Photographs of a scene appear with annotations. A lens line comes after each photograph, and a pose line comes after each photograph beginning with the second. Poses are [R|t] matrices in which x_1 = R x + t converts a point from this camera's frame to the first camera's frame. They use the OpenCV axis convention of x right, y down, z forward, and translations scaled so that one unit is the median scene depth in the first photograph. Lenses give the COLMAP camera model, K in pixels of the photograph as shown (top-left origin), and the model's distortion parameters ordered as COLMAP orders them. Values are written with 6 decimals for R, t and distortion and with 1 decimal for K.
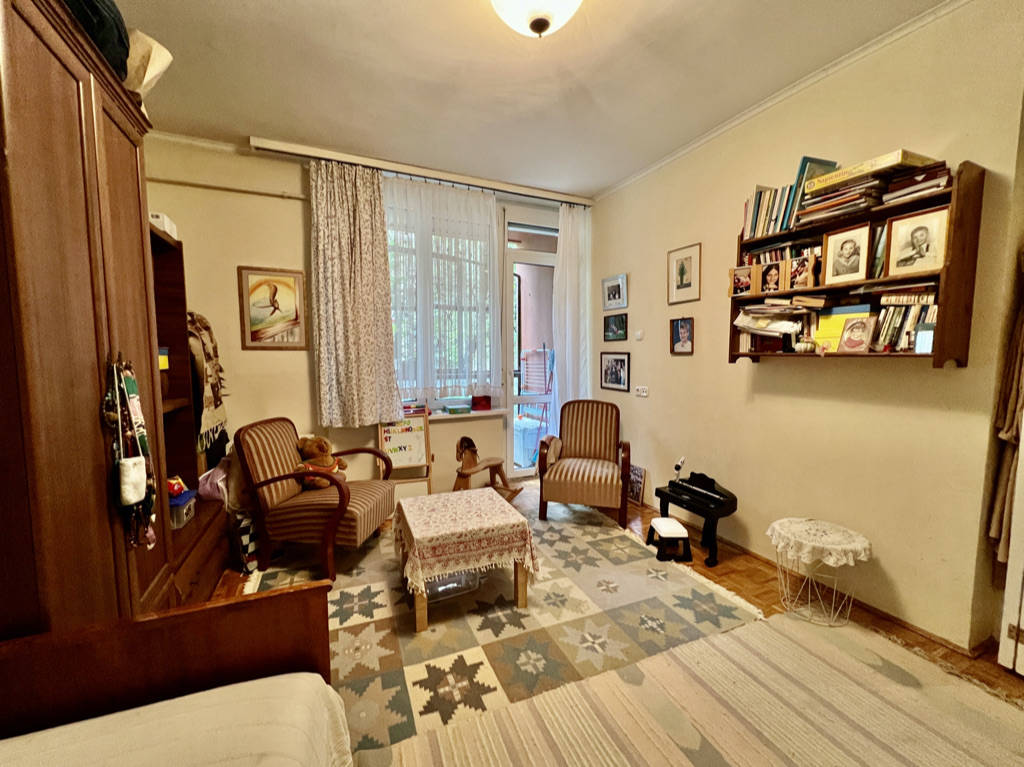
lens RADIAL K [[417.7, 0, 519.0], [0, 417.7, 384.8], [0, 0, 1]] dist [-0.001348, -0.000047]
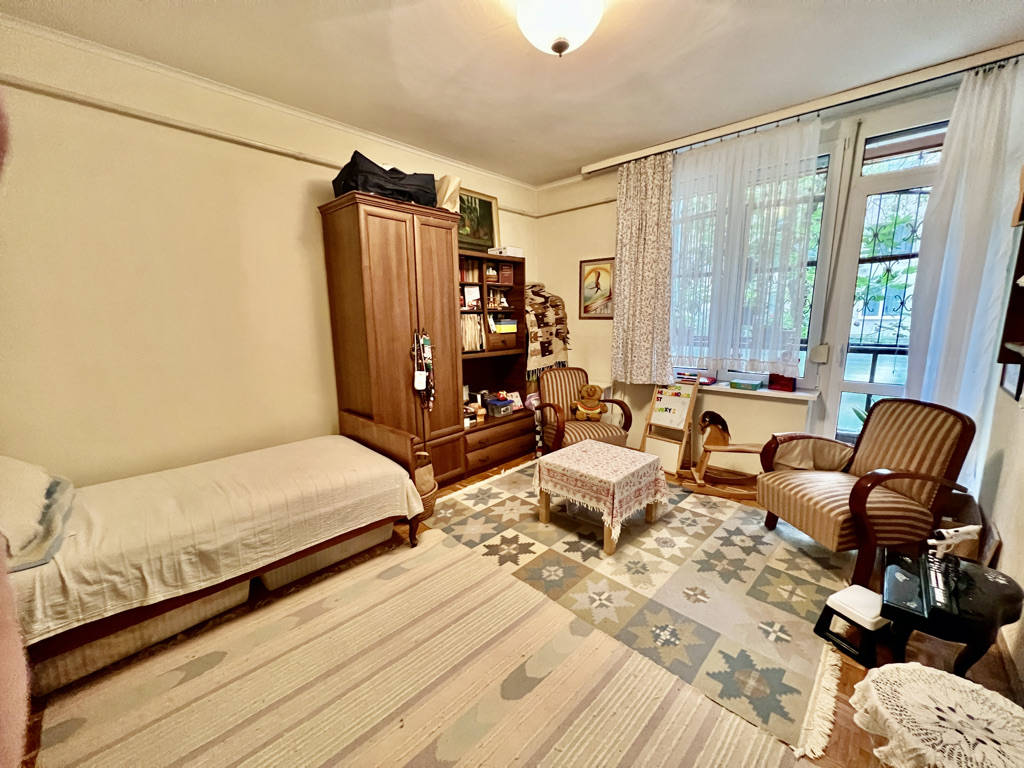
lens RADIAL K [[417.7, 0, 521.8], [0, 417.7, 386.1], [0, 0, 1]] dist [-0.001348, -0.000047]
pose [[0.390647, 0.157146, -0.907028, 0.702649], [-0.059686, 0.987572, 0.145394, -0.059317], [0.918604, -0.002661, 0.395171, 0.263014]]
